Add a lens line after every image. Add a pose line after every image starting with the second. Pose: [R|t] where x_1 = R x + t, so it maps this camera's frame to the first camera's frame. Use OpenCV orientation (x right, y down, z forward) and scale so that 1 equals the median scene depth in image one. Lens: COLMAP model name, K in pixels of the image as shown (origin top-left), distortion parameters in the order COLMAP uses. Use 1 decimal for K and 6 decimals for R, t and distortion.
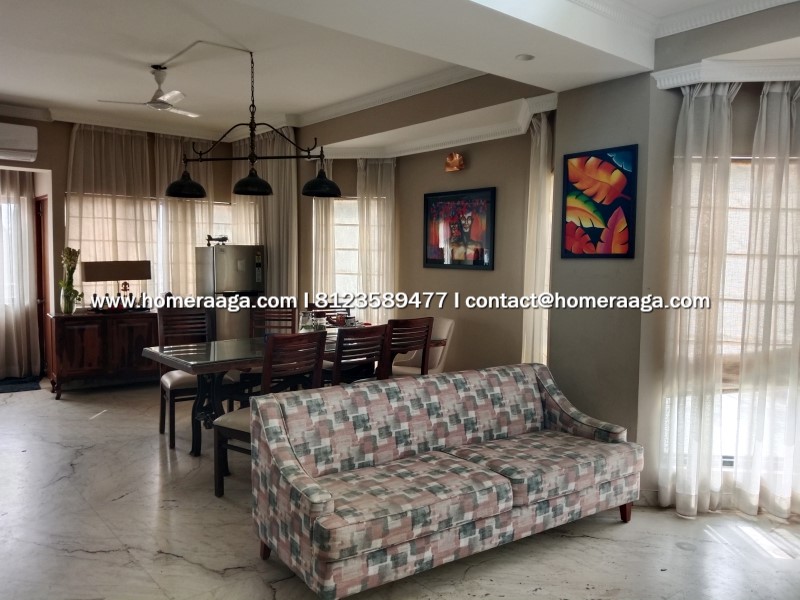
lens RADIAL K [[630.0, 0, 400.1], [0, 630.0, 299.9], [0, 0, 1]] dist [0.054665, -0.073621]
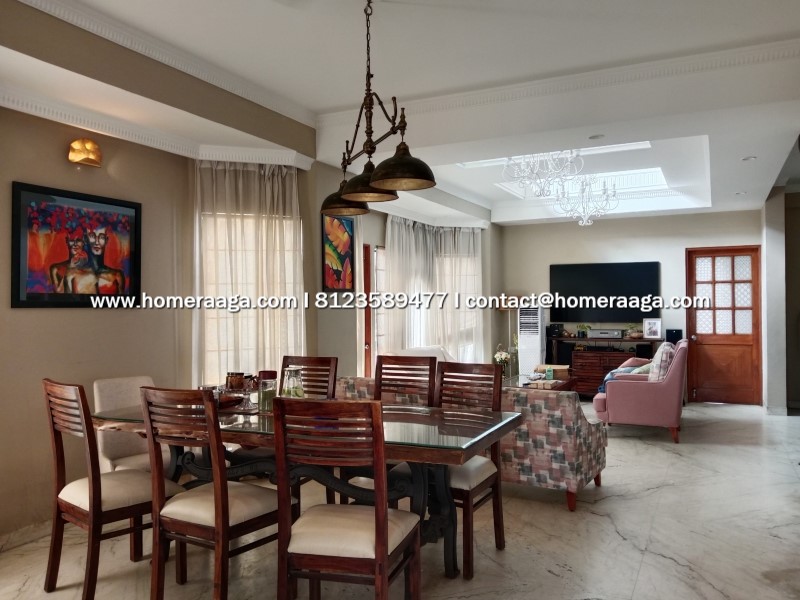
lens RADIAL K [[630.0, 0, 400.3], [0, 630.0, 298.6], [0, 0, 1]] dist [0.054665, -0.073621]
pose [[-0.415088, -0.010821, 0.909717, -0.724626], [0.059007, 0.997504, 0.038789, -0.069630], [-0.907866, 0.069780, -0.413413, 1.043398]]
